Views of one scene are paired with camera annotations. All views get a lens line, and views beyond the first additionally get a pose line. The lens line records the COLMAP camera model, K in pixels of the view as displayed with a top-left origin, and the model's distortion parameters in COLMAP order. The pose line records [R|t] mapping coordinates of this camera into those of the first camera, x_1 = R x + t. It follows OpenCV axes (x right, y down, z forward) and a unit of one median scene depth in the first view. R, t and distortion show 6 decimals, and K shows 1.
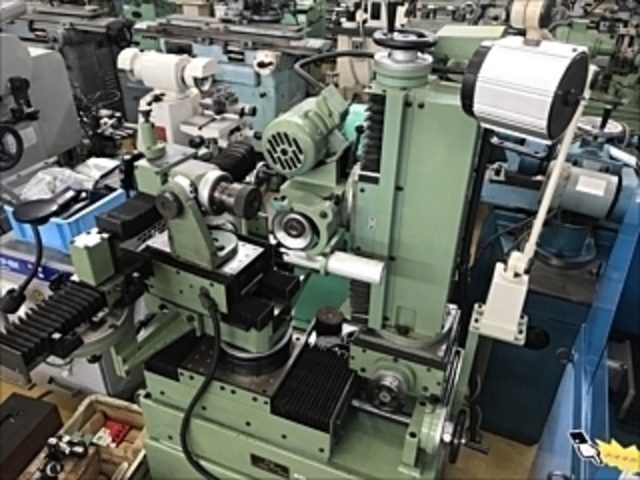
lens RADIAL K [[525.9, 0, 320.0], [0, 525.9, 240.0], [0, 0, 1]] dist [0.013595, 0.001345]
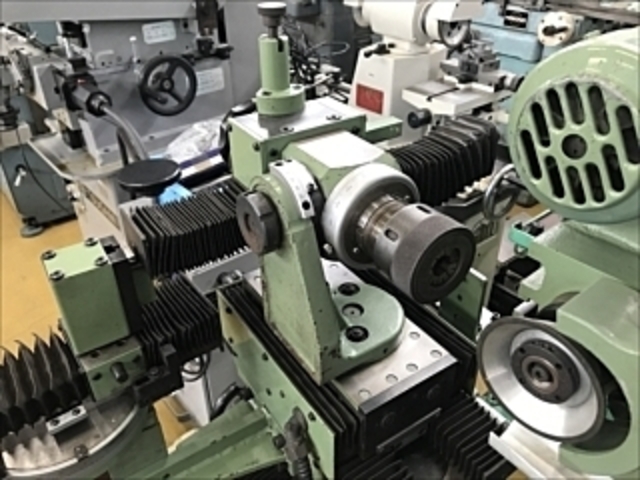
lens RADIAL K [[525.9, 0, 320.0], [0, 525.9, 240.0], [0, 0, 1]] dist [0.013595, 0.001345]
pose [[0.878807, 0.239580, -0.412673, -0.039059], [-0.231849, 0.970262, 0.069558, -0.066103], [0.417066, 0.034550, 0.908219, 0.436390]]
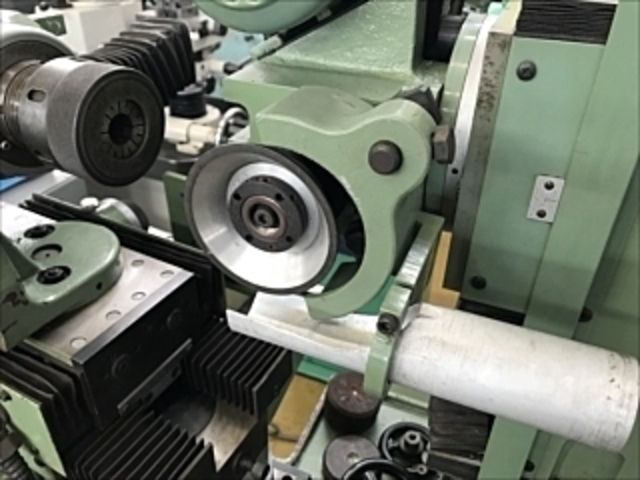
lens RADIAL K [[535.2, 0, 320.0], [0, 535.2, 240.0], [0, 0, 1]] dist [0.005454, 0.001164]
pose [[0.999974, 0.006896, 0.002197, -0.015607], [-0.006934, 0.999816, 0.017903, -0.010187], [-0.002073, -0.017918, 0.999837, 0.499864]]
